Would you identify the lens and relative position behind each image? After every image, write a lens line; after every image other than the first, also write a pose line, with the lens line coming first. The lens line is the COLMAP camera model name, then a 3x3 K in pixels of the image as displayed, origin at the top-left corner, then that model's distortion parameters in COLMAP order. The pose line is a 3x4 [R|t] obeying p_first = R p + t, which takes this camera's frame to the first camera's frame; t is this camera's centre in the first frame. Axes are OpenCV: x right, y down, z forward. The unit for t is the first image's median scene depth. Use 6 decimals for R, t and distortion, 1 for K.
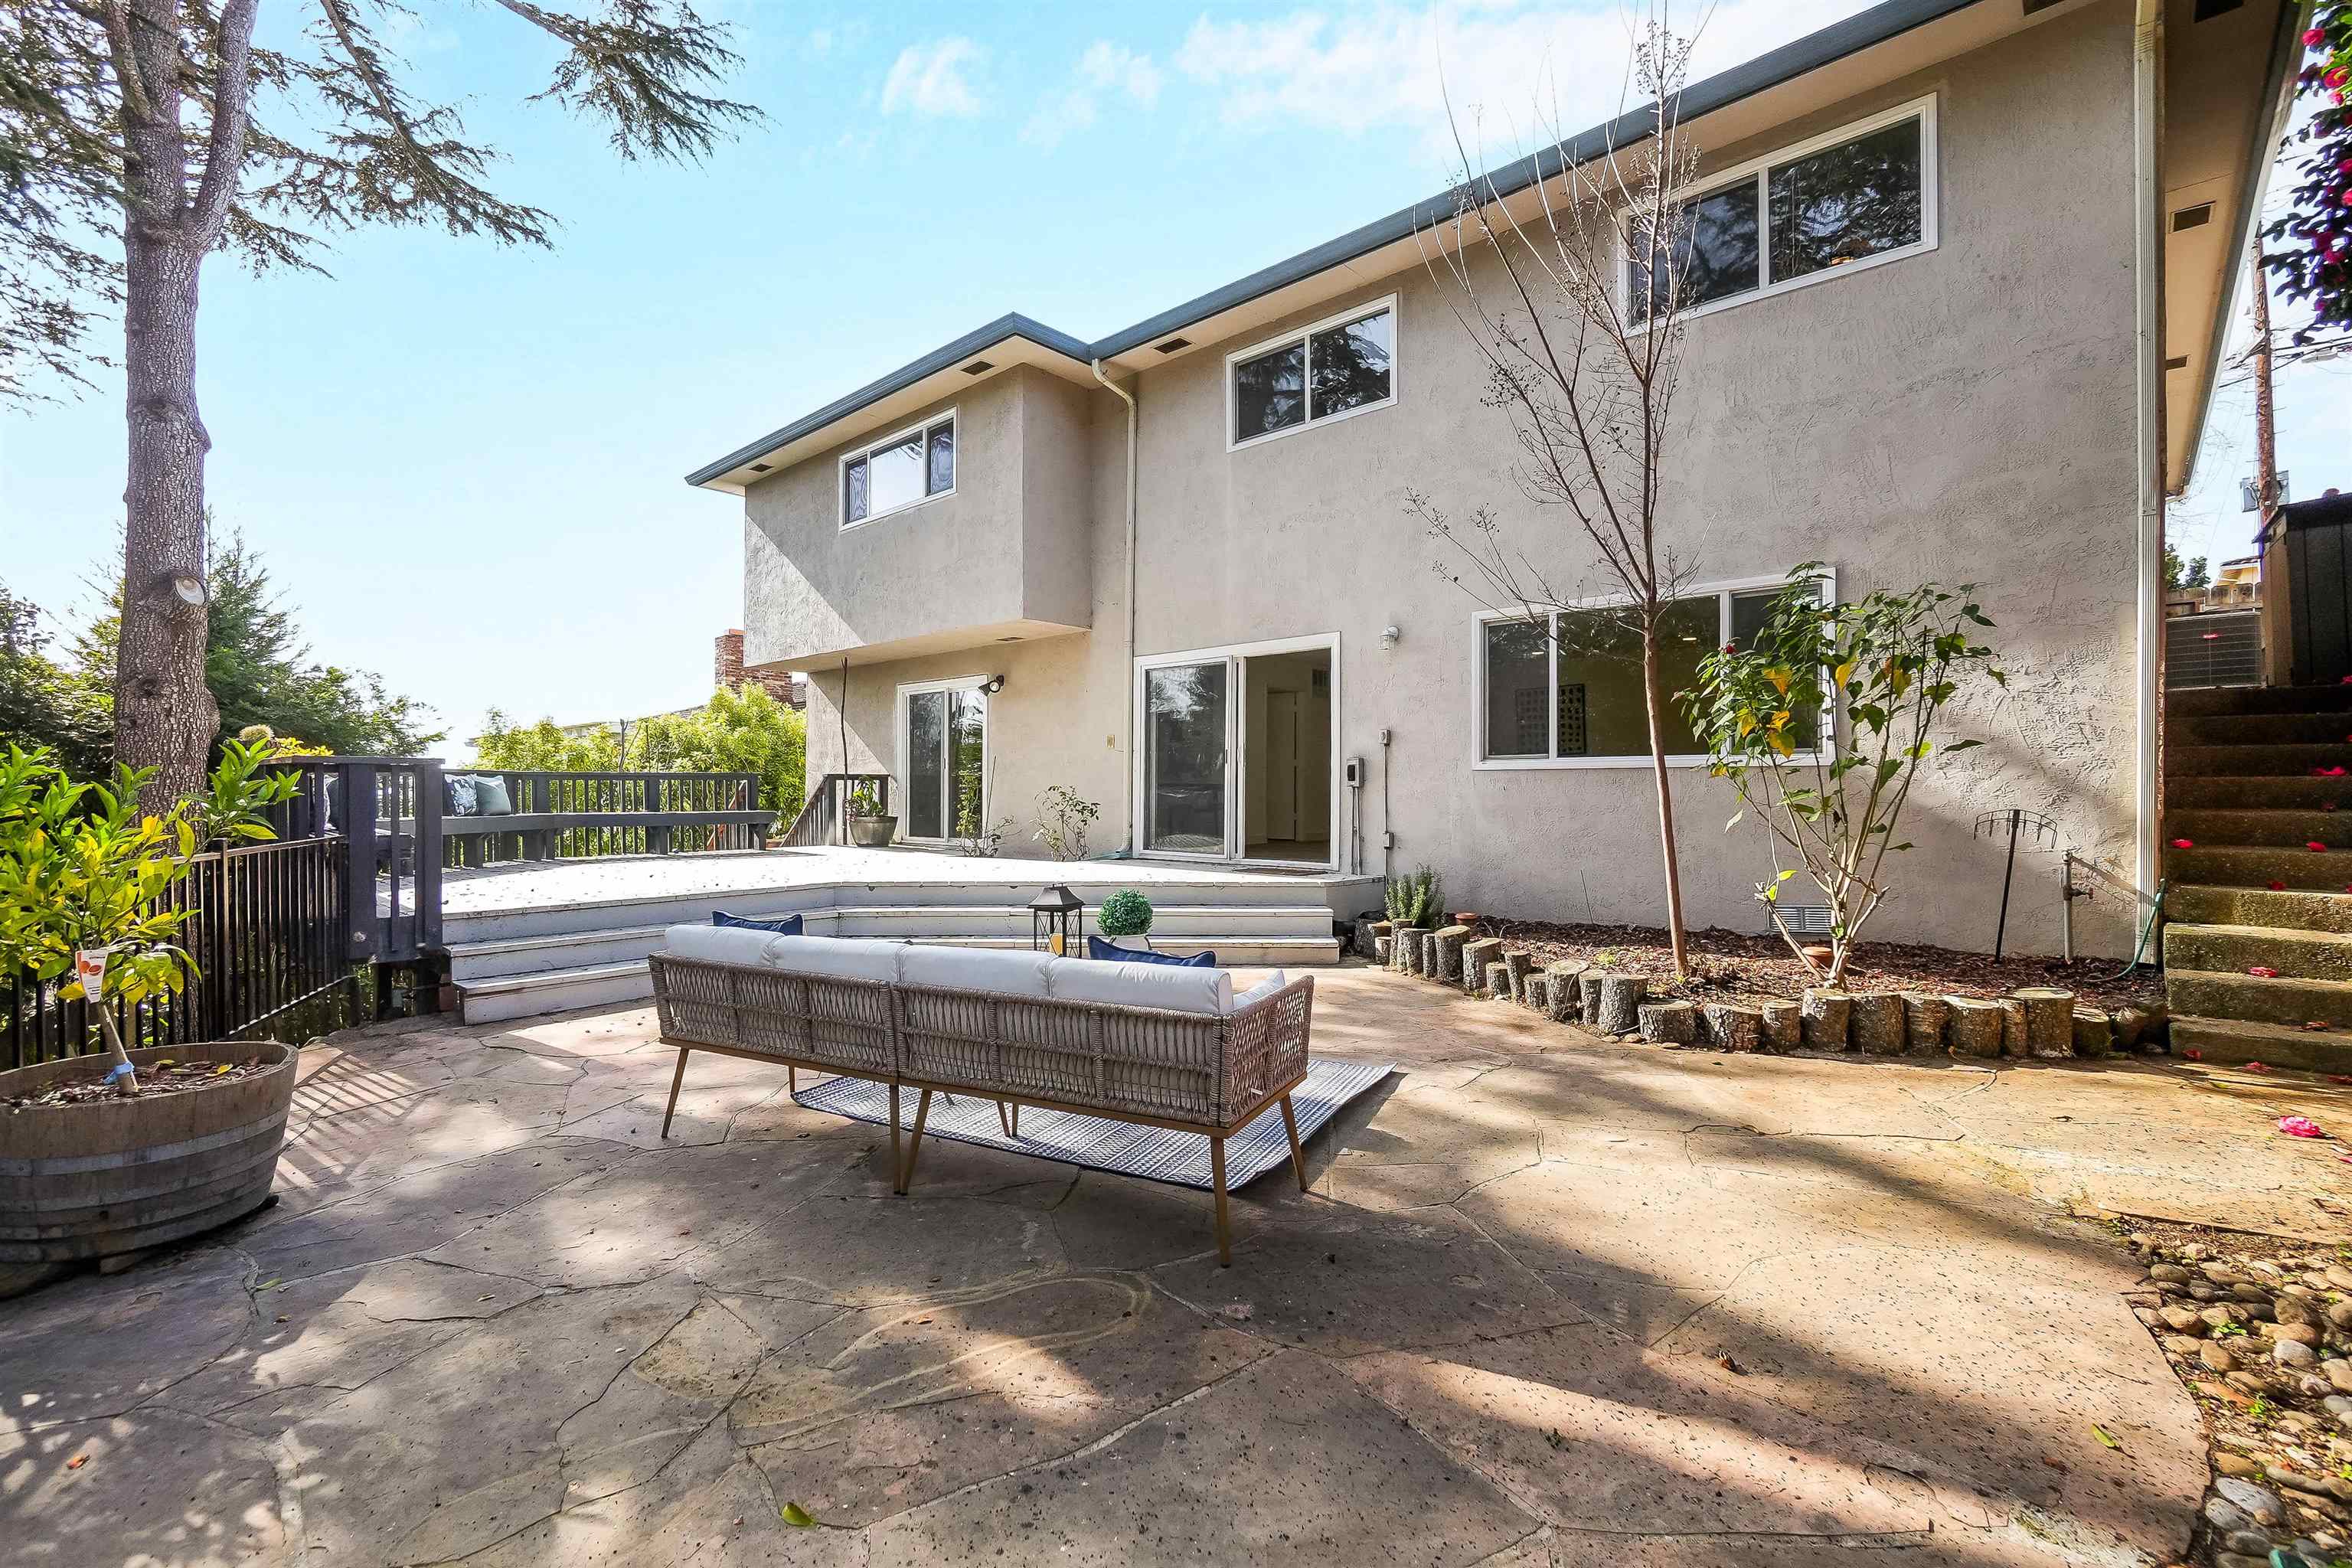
lens RADIAL K [[1032.0, 0, 1167.6], [0, 1032.0, 795.7], [0, 0, 1]] dist [-0.009362, 0.004430]
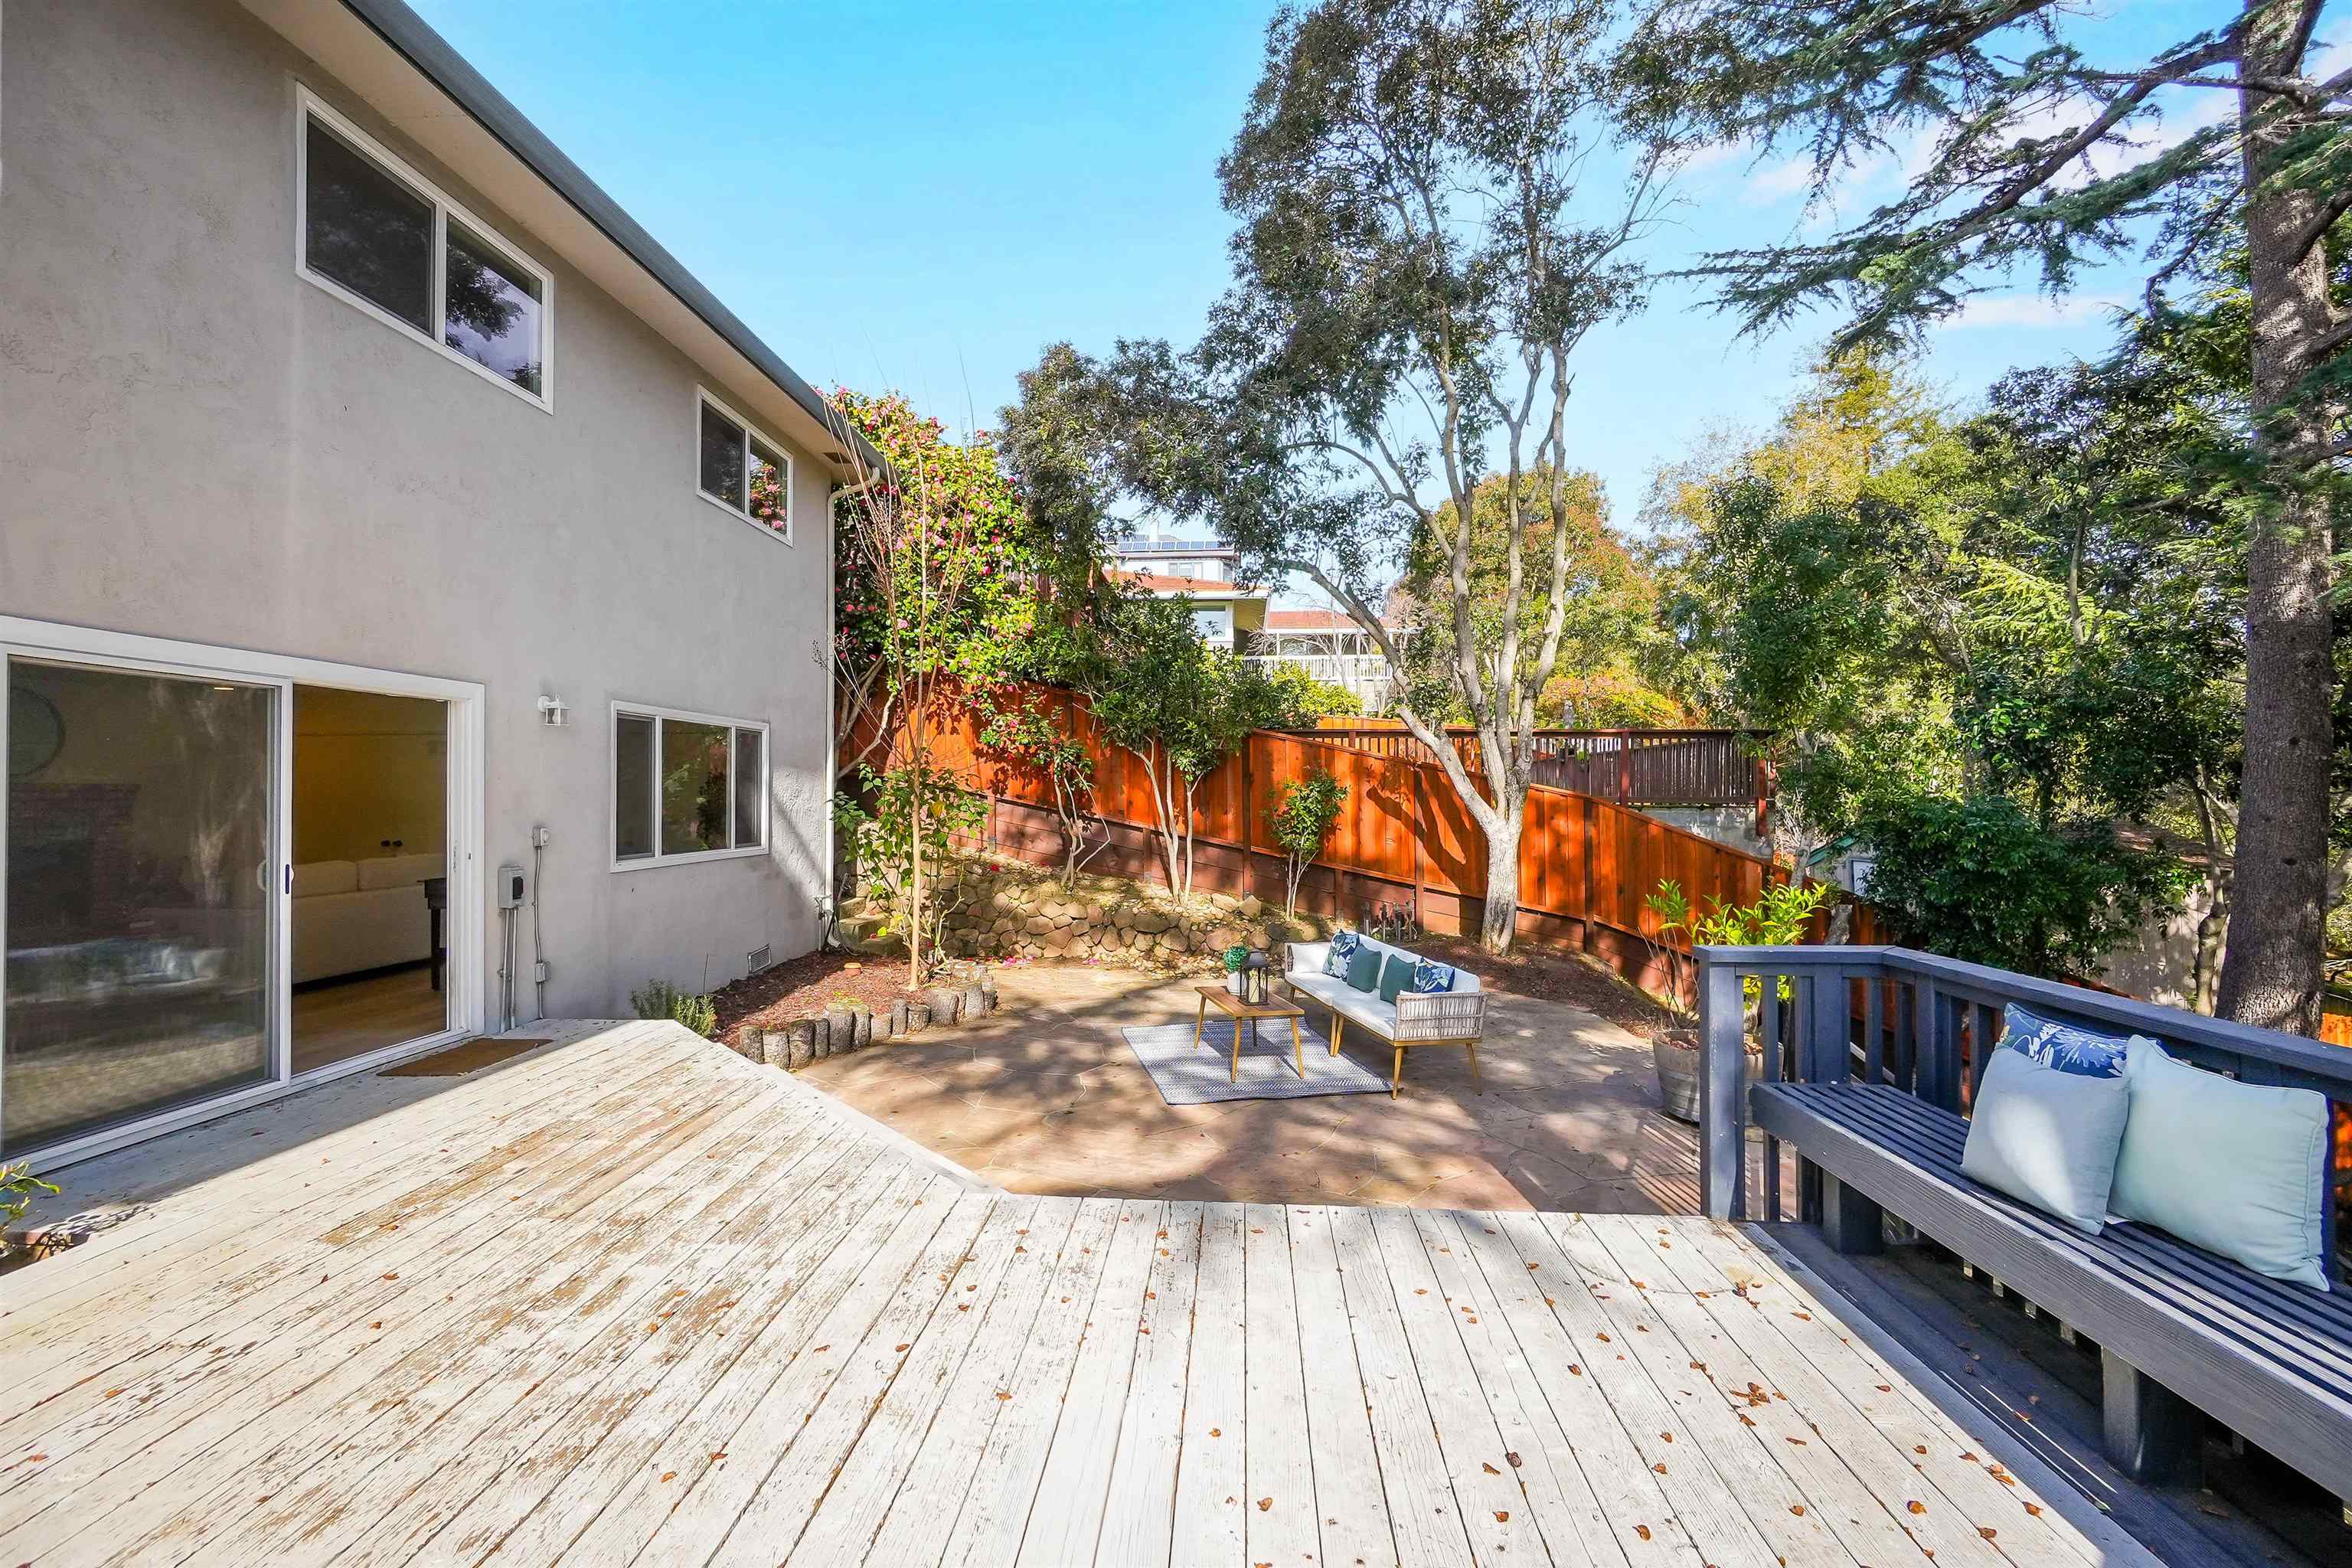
lens RADIAL K [[1032.0, 0, 1188.2], [0, 1032.0, 788.9], [0, 0, 1]] dist [-0.009362, 0.004430]
pose [[-0.637313, 0.003739, 0.770596, -0.945447], [0.002834, 0.999993, -0.002509, -0.125244], [-0.770600, 0.000584, -0.637319, 1.541926]]
